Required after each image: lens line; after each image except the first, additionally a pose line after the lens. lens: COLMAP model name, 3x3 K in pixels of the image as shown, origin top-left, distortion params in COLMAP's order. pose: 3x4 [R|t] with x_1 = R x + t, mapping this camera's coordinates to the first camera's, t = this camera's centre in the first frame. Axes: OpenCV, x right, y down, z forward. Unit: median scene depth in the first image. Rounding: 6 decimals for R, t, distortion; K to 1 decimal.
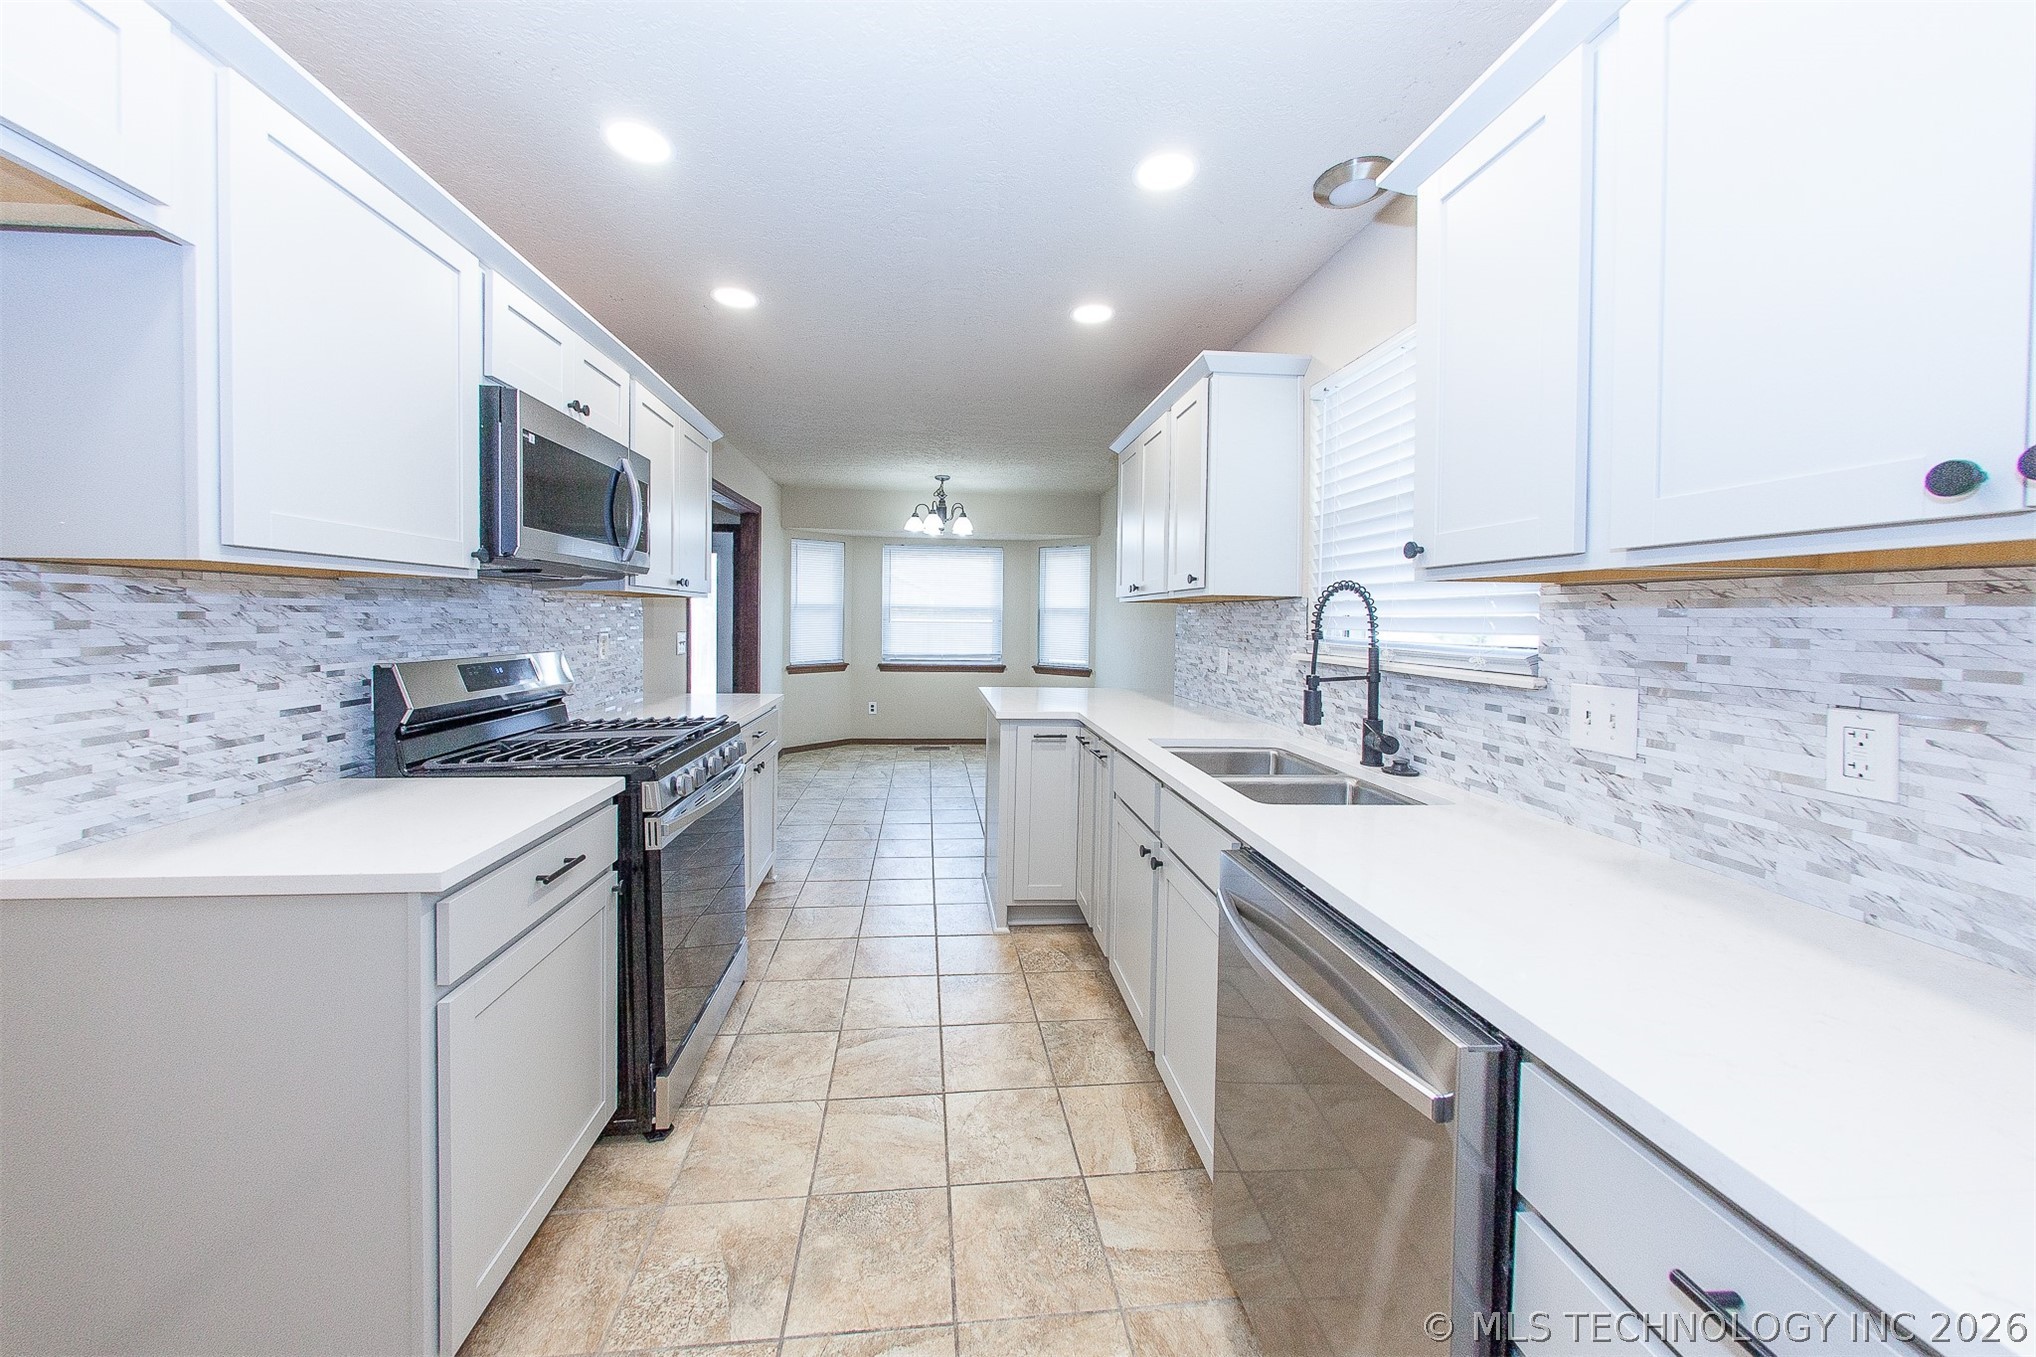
lens RADIAL K [[703.3, 0, 989.1], [0, 703.3, 632.1], [0, 0, 1]] dist [0.017063, 0.000069]
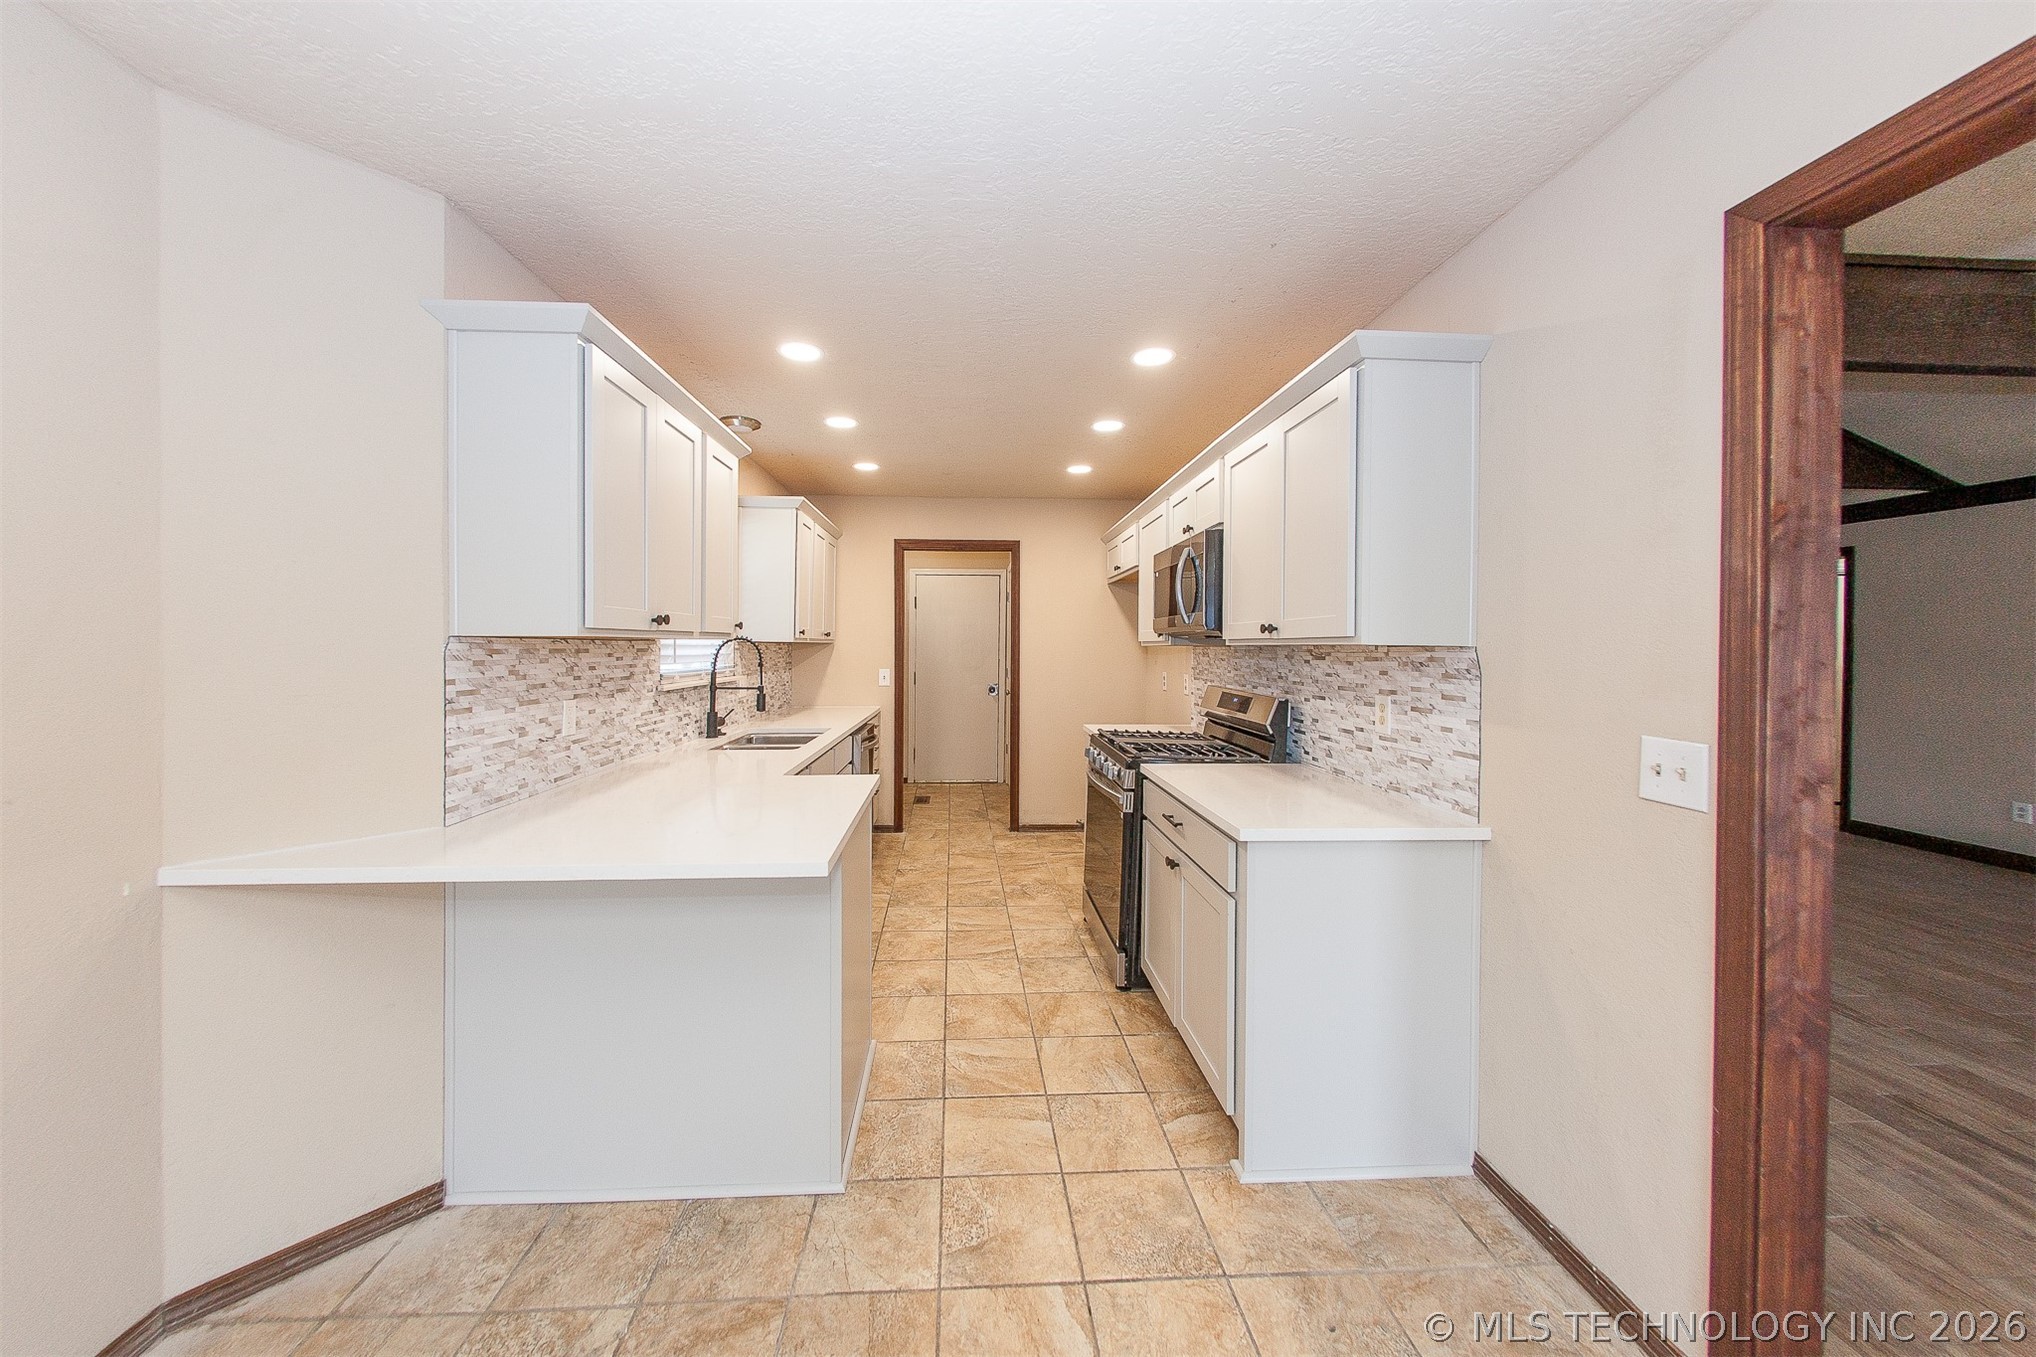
lens RADIAL K [[691.4, 0, 997.5], [0, 691.4, 649.8], [0, 0, 1]] dist [-0.000603, 0.000029]
pose [[-0.999178, -0.023255, 0.033192, -0.238319], [-0.022343, 0.999369, 0.027600, -0.100896], [-0.033813, 0.026836, -0.999068, 2.793388]]
